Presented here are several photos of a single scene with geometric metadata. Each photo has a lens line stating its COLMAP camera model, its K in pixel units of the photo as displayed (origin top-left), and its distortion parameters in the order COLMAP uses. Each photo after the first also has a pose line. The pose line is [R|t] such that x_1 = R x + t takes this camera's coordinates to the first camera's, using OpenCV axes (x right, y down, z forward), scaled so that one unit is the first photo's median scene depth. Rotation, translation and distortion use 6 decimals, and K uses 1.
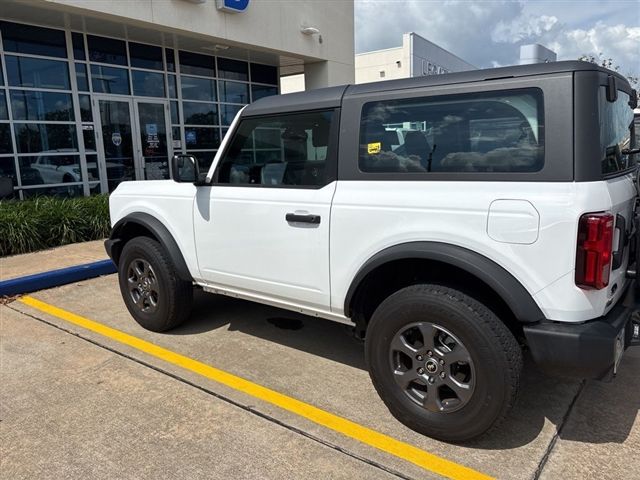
lens RADIAL K [[492.3, 0, 329.9], [0, 492.3, 239.1], [0, 0, 1]] dist [0.020277, 0.002188]
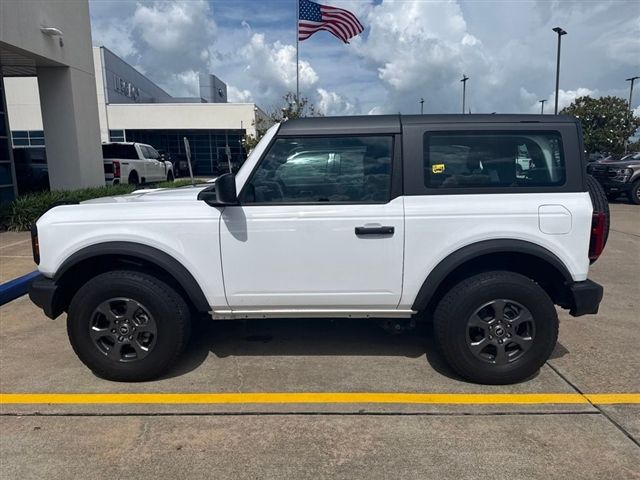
lens RADIAL K [[447.6, 0, 320.0], [0, 447.6, 240.0], [0, 0, 1]] dist [0.017518, -0.008706]
pose [[0.791405, -0.091188, 0.604453, -0.720634], [0.097464, 0.994985, 0.022494, -0.052305], [-0.603473, 0.041111, 0.796323, 0.250658]]
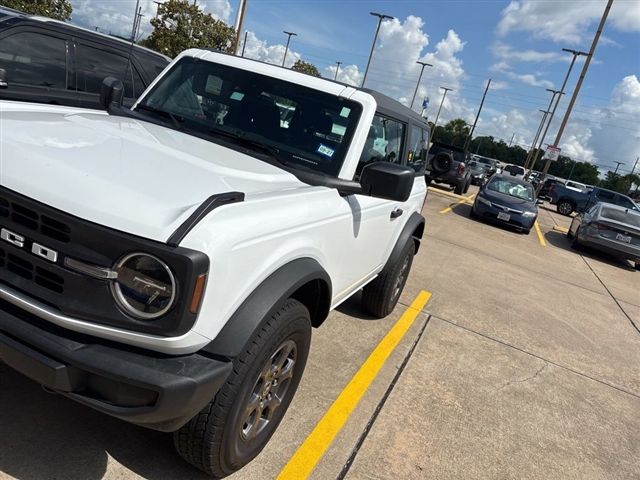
lens RADIAL K [[492.3, 0, 329.9], [0, 492.3, 239.1], [0, 0, 1]] dist [0.020277, 0.002188]
pose [[-0.268568, -0.276483, 0.922729, -1.078899], [-0.087406, 0.960965, 0.262500, -0.259830], [-0.959287, -0.010153, -0.282250, 1.400267]]
